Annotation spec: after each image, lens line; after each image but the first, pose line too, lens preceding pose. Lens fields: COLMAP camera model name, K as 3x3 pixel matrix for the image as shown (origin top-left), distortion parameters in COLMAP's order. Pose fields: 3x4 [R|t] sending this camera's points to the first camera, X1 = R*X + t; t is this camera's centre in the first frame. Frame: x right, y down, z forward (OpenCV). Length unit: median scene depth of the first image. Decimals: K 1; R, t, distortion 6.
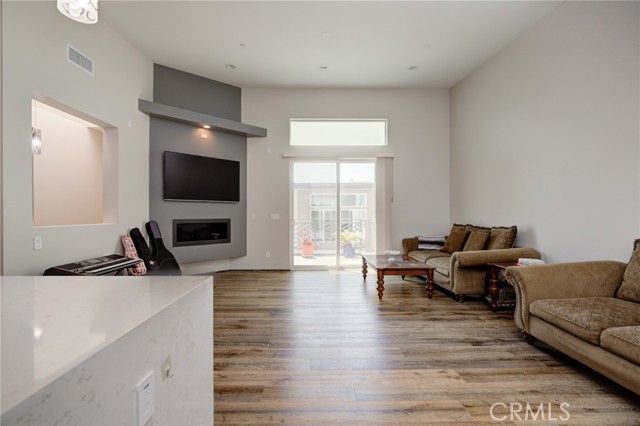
lens RADIAL K [[289.5, 0, 320.0], [0, 289.5, 213.0], [0, 0, 1]] dist [-0.013161, 0.000420]
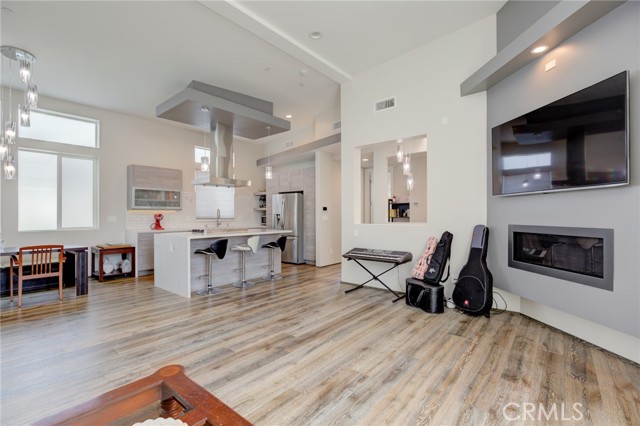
lens RADIAL K [[292.9, 0, 312.6], [0, 292.9, 217.6], [0, 0, 1]] dist [-0.025241, 0.007415]
pose [[-0.674812, 0.007659, -0.737950, 0.243610], [0.004998, 0.999971, 0.005808, -0.000583], [0.737973, 0.000231, -0.674830, 0.953693]]
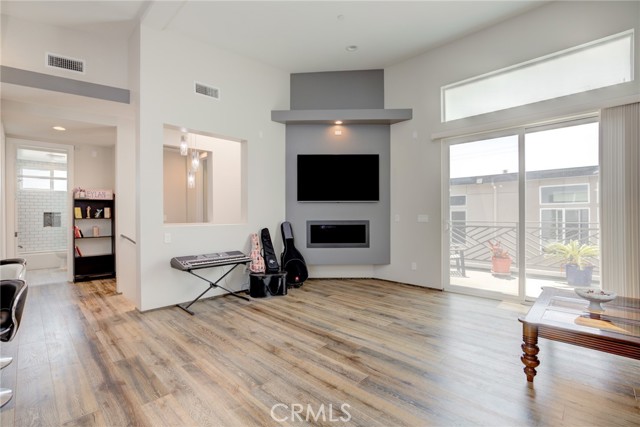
lens RADIAL K [[292.6, 0, 318.0], [0, 292.6, 214.0], [0, 0, 1]] dist [-0.016253, 0.000129]
pose [[0.698235, -0.005271, -0.715849, 0.219382], [0.006442, 0.999979, -0.001079, -0.000111], [0.715840, -0.003858, 0.698254, 0.262363]]
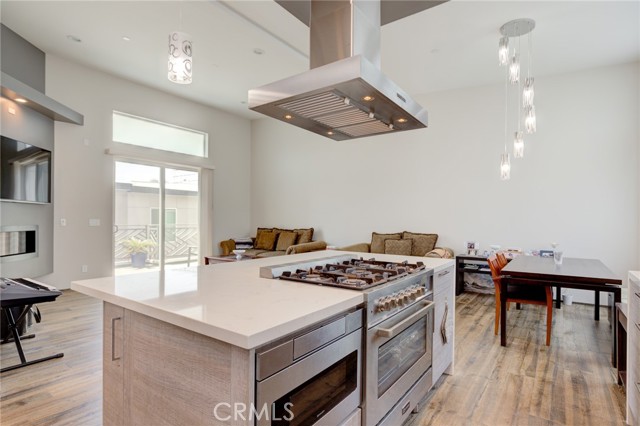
lens RADIAL K [[330.0, 0, 315.8], [0, 330.0, 222.2], [0, 0, 1]] dist [0.002327, 0.000469]
pose [[0.611519, -0.001207, 0.791229, -0.545393], [-0.007982, 0.999939, 0.007694, -0.001379], [-0.791190, -0.011021, 0.611472, -0.101066]]
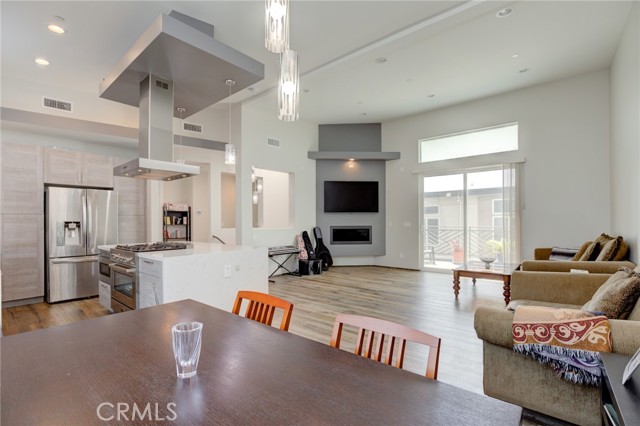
lens RADIAL K [[296.0, 0, 321.8], [0, 296.0, 222.2], [0, 0, 1]] dist [-0.039101, 0.000208]
pose [[0.753512, -0.000930, -0.657434, 0.398185], [0.006175, 0.999965, 0.005663, -0.005575], [0.657406, -0.008327, 0.753491, -0.157983]]
